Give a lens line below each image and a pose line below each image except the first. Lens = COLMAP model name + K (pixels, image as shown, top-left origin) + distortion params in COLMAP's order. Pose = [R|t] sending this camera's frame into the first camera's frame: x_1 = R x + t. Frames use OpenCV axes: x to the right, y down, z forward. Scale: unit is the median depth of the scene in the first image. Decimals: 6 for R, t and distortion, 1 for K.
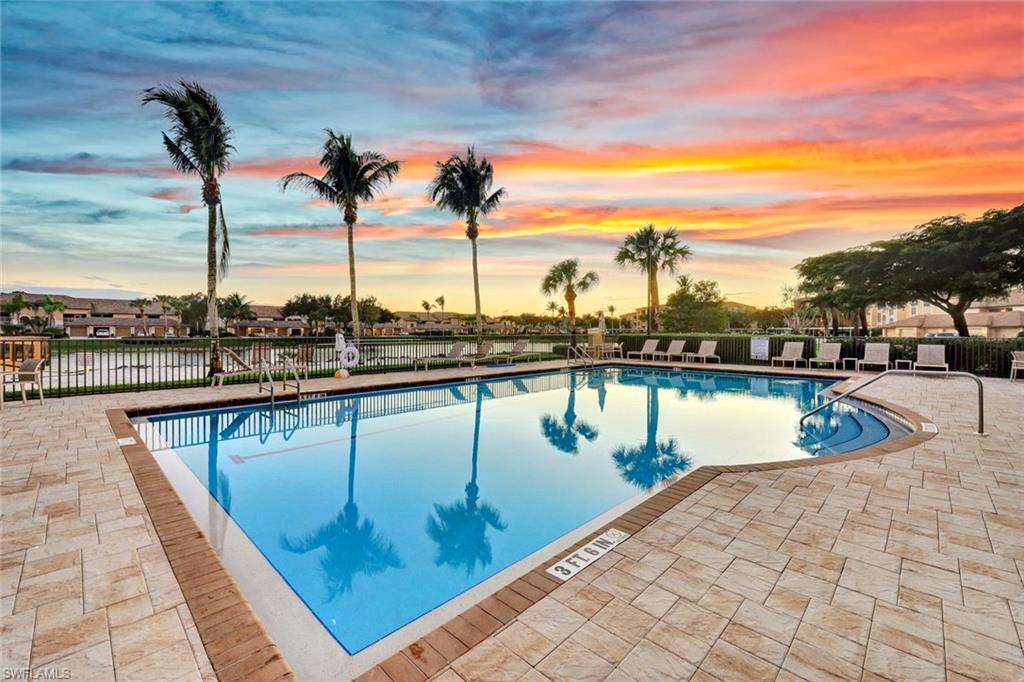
lens RADIAL K [[413.3, 0, 515.1], [0, 413.3, 334.2], [0, 0, 1]] dist [0.002270, 0.000382]
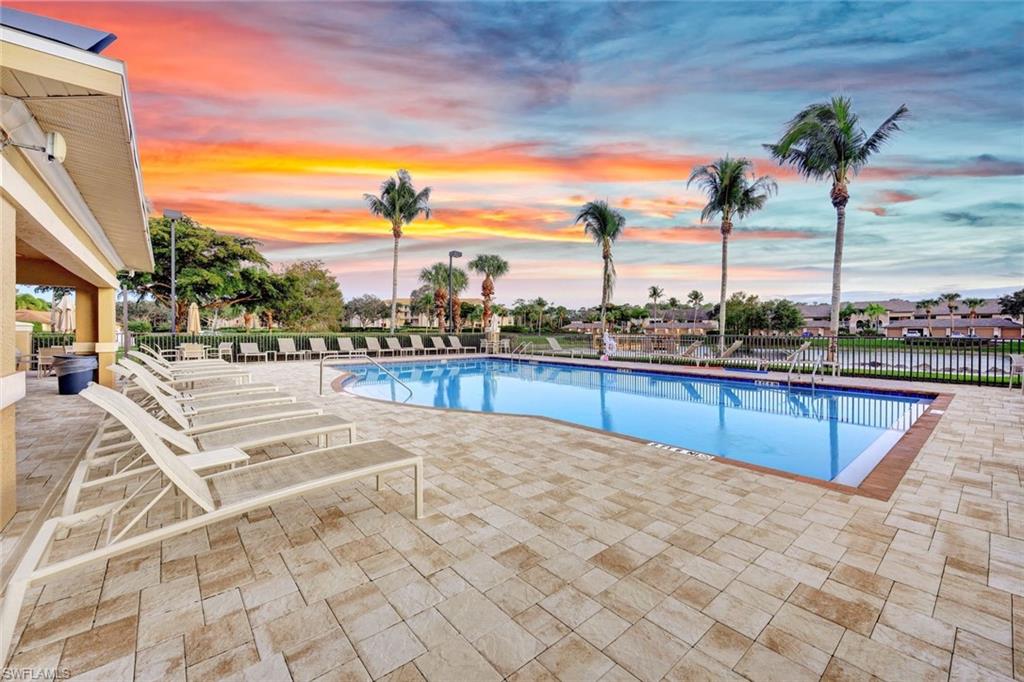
lens RADIAL K [[413.3, 0, 515.1], [0, 413.3, 334.2], [0, 0, 1]] dist [0.002270, 0.000382]
pose [[-0.103157, 0.006853, -0.994641, 0.178431], [-0.010833, 0.999909, 0.008013, -0.000240], [0.994606, 0.011602, -0.103073, 0.129243]]
